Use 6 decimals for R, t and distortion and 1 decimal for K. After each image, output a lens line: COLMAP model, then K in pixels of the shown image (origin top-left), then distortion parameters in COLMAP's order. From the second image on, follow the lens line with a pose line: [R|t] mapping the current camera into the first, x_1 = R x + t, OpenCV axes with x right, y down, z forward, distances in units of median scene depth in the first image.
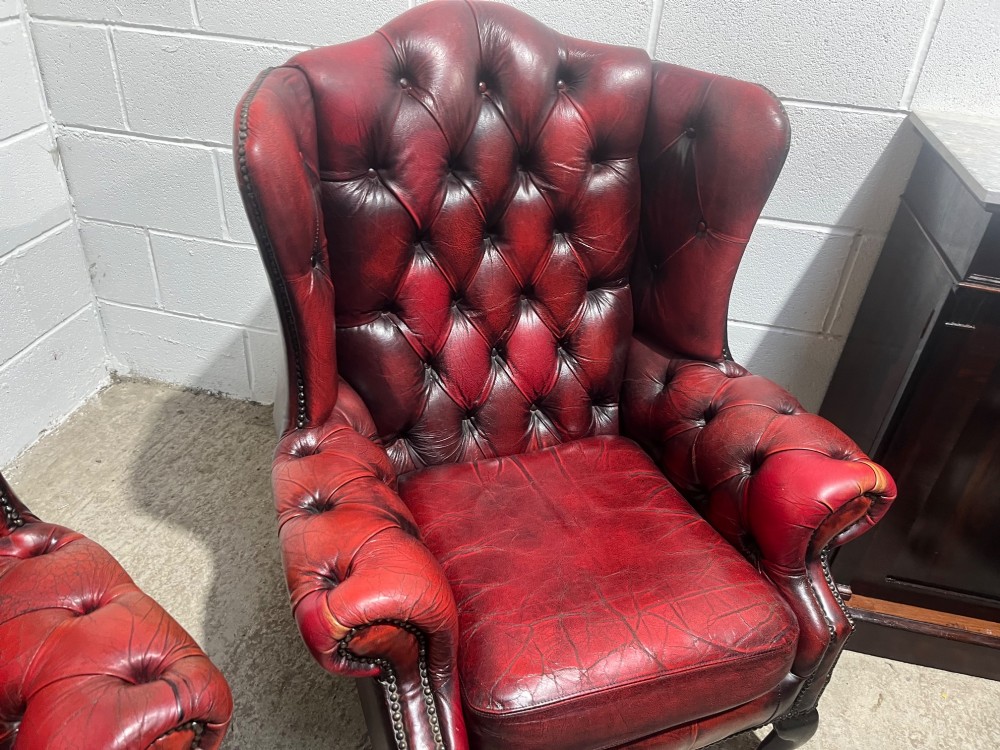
lens RADIAL K [[757.6, 0, 492.8], [0, 757.6, 380.6], [0, 0, 1]] dist [0.058975, -0.085875]
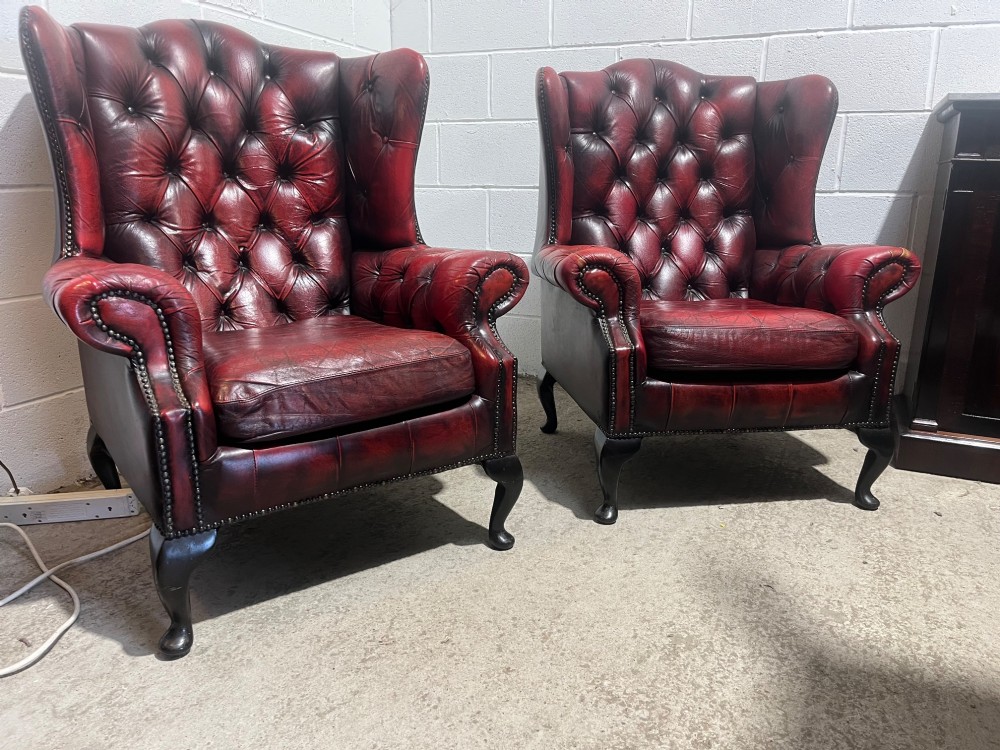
lens RADIAL K [[757.6, 0, 507.4], [0, 757.6, 372.3], [0, 0, 1]] dist [0.058975, -0.085875]
pose [[0.978763, 0.002341, -0.204980, 0.010333], [-0.072225, 0.939752, -0.334139, 0.810511], [0.191848, 0.341848, 0.919964, -0.473895]]
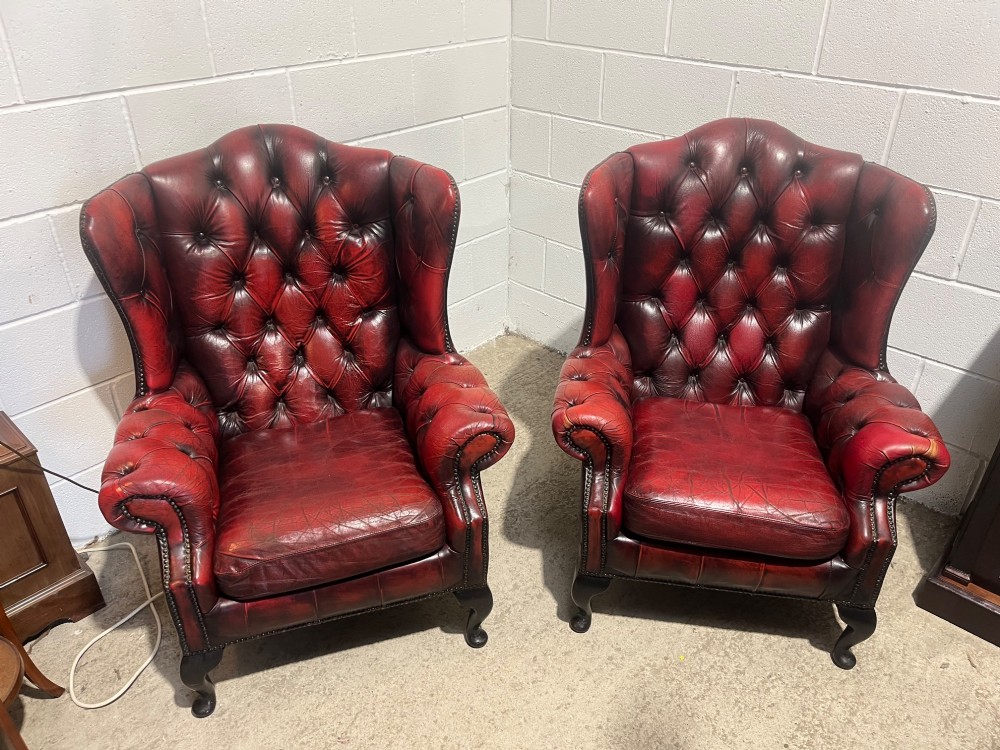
lens RADIAL K [[757.6, 0, 506.4], [0, 757.6, 380.8], [0, 0, 1]] dist [0.058975, -0.085875]
pose [[0.868201, 0.208178, -0.450432, 0.357455], [-0.236310, 0.971657, -0.006411, 0.171274], [0.436330, 0.112007, 0.892788, -0.592059]]
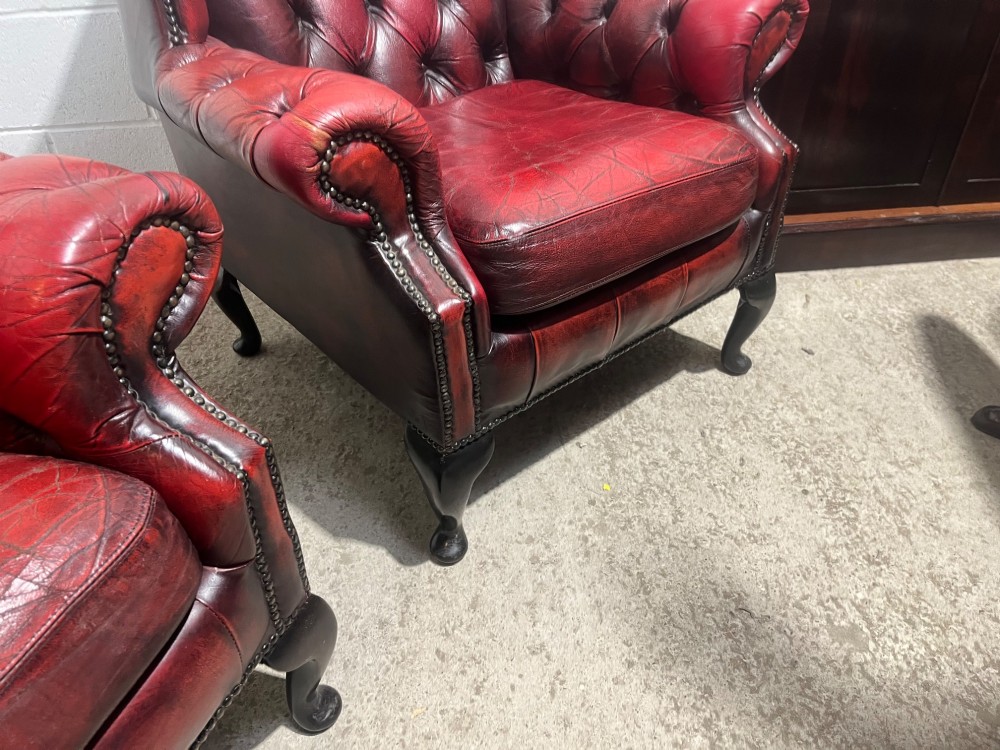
lens RADIAL K [[757.6, 0, 496.1], [0, 757.6, 384.1], [0, 0, 1]] dist [0.058975, -0.085875]
pose [[0.941293, -0.263165, 0.211452, -0.170141], [0.243585, 0.963118, 0.114326, 0.345888], [-0.233739, -0.056107, 0.970679, 0.082001]]
